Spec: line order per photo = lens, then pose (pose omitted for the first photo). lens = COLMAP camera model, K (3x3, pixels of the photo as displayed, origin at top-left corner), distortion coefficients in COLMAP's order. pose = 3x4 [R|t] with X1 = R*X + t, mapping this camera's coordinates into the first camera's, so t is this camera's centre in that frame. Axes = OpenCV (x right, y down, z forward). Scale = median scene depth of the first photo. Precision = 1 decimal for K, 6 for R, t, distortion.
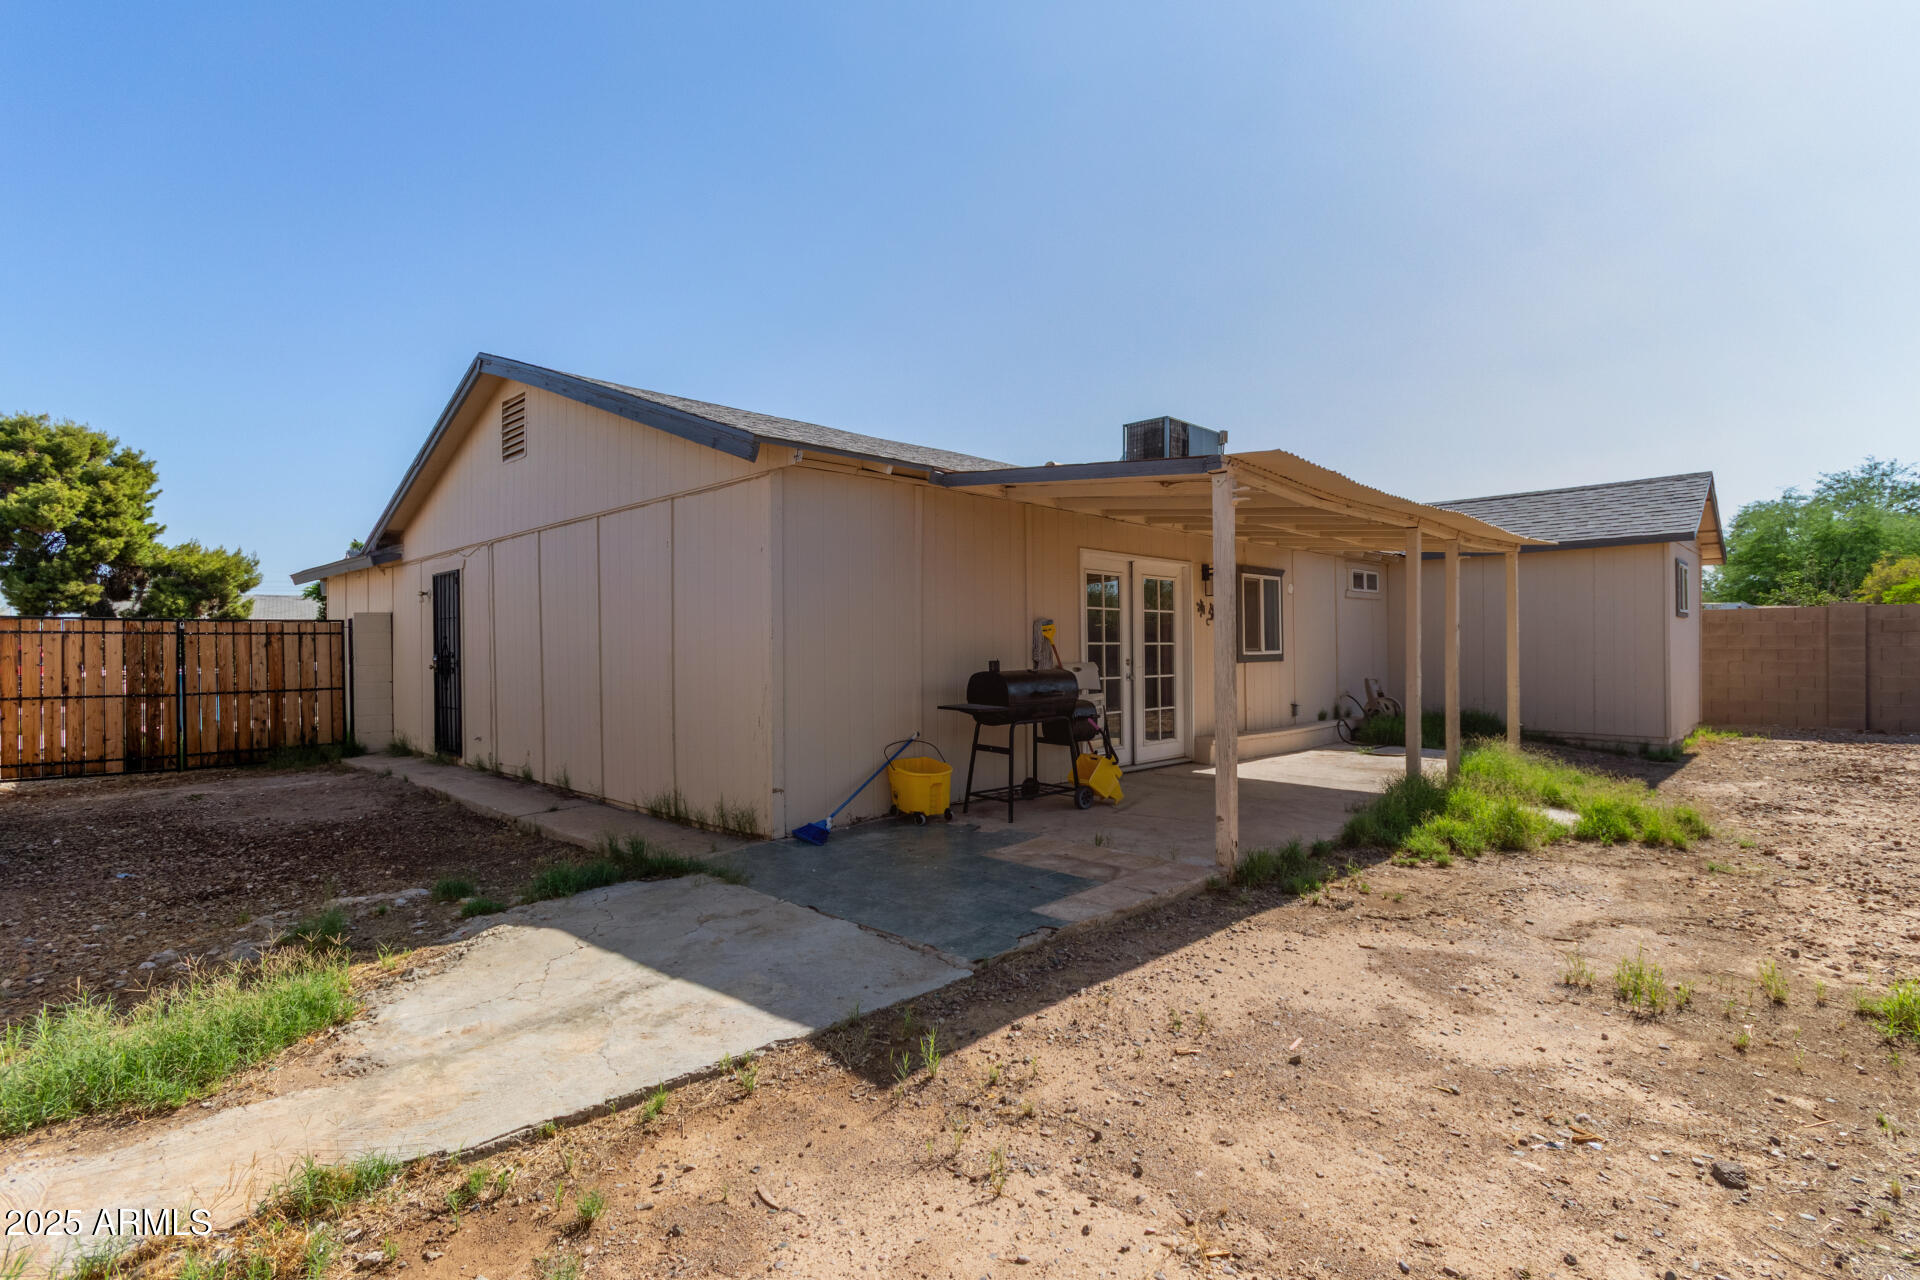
lens RADIAL K [[925.0, 0, 960.0], [0, 925.0, 640.0], [0, 0, 1]] dist [0.018739, -0.000245]
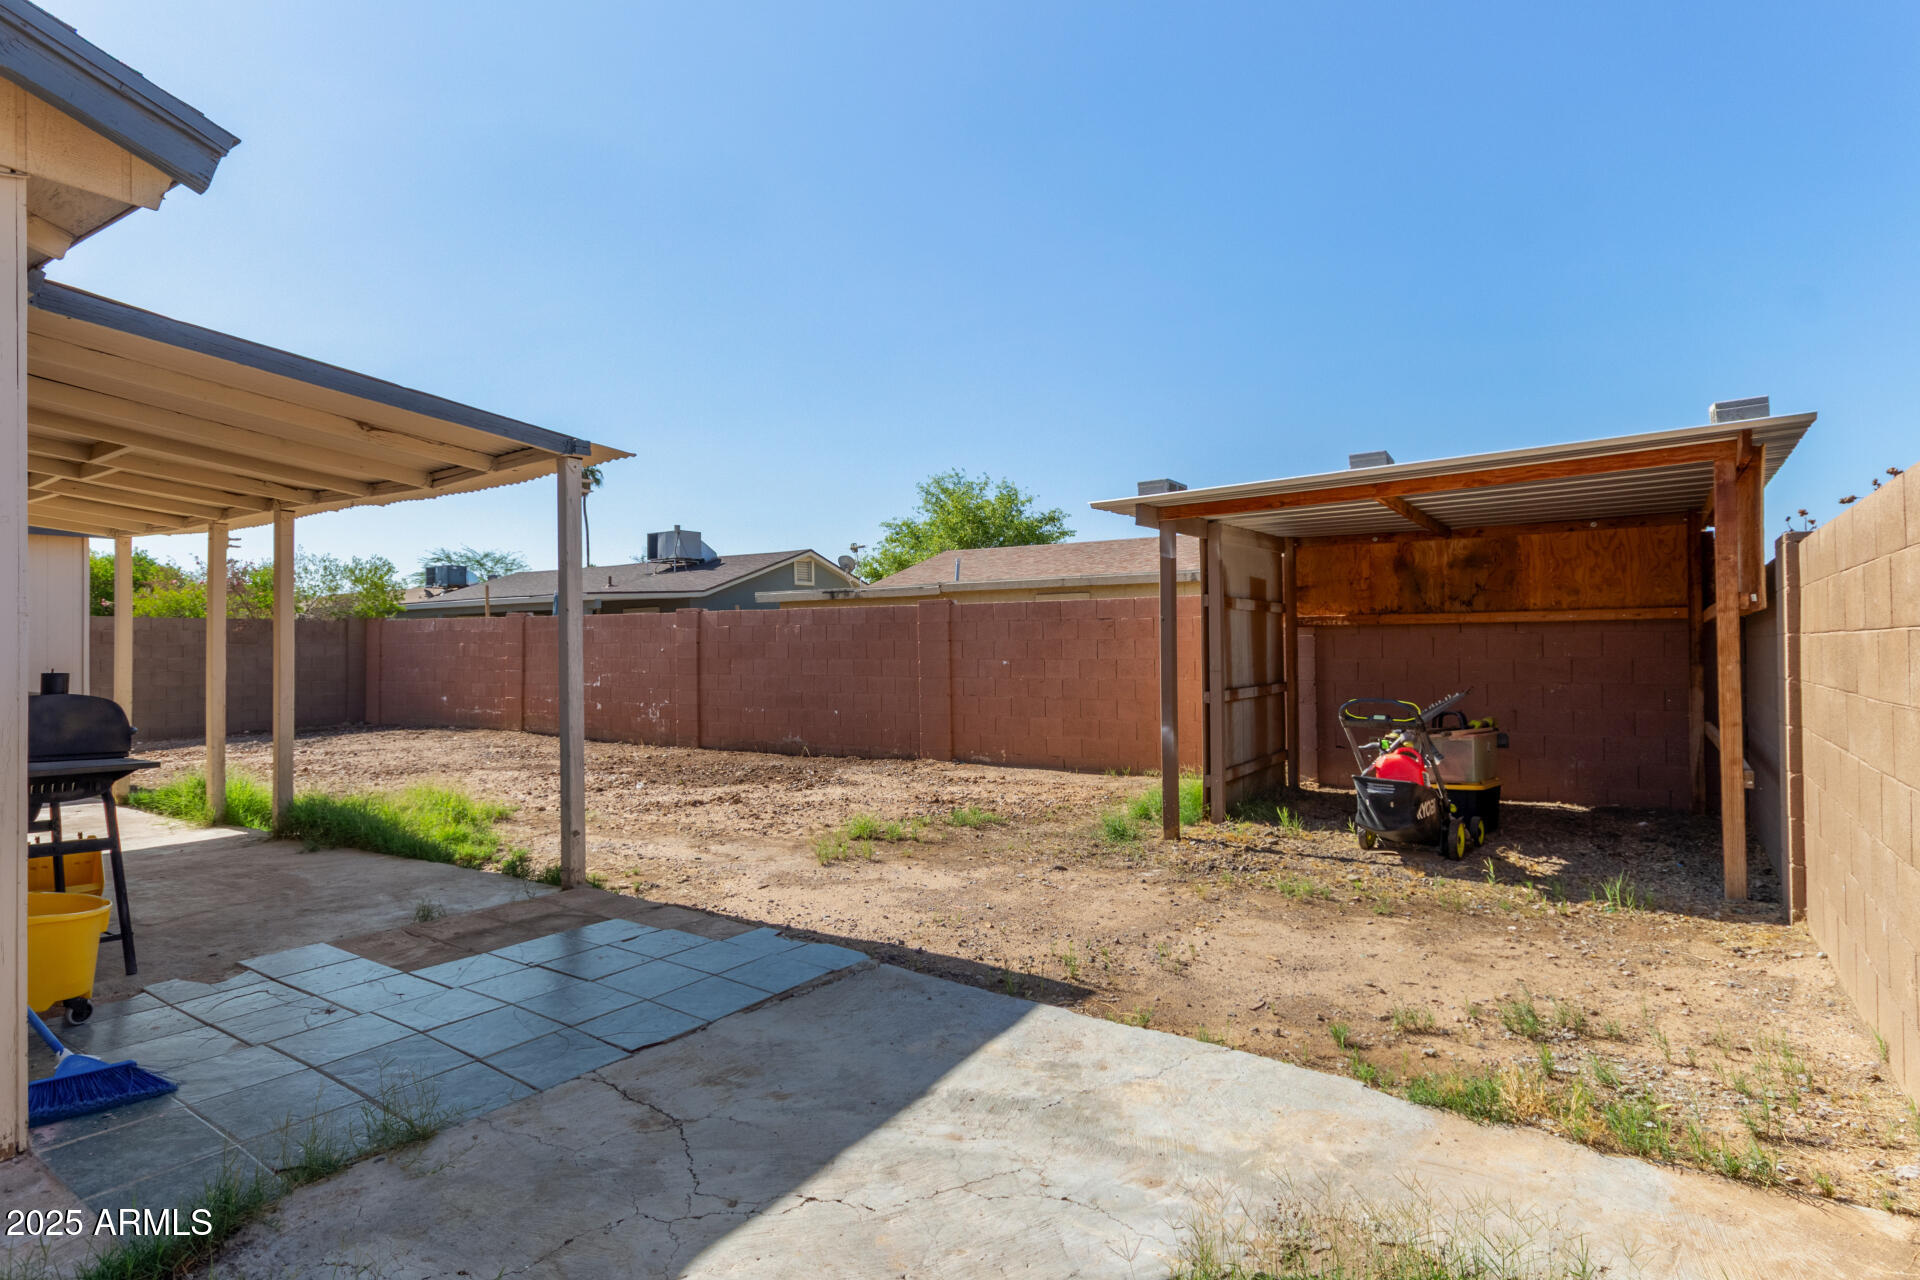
lens RADIAL K [[954.8, 0, 960.0], [0, 954.8, 640.0], [0, 0, 1]] dist [0.000906, 0.000190]
pose [[-0.157653, 0.020468, 0.987282, -1.064995], [0.000563, 0.999787, -0.020637, 0.017212], [-0.987494, -0.002697, -0.157631, 1.088472]]
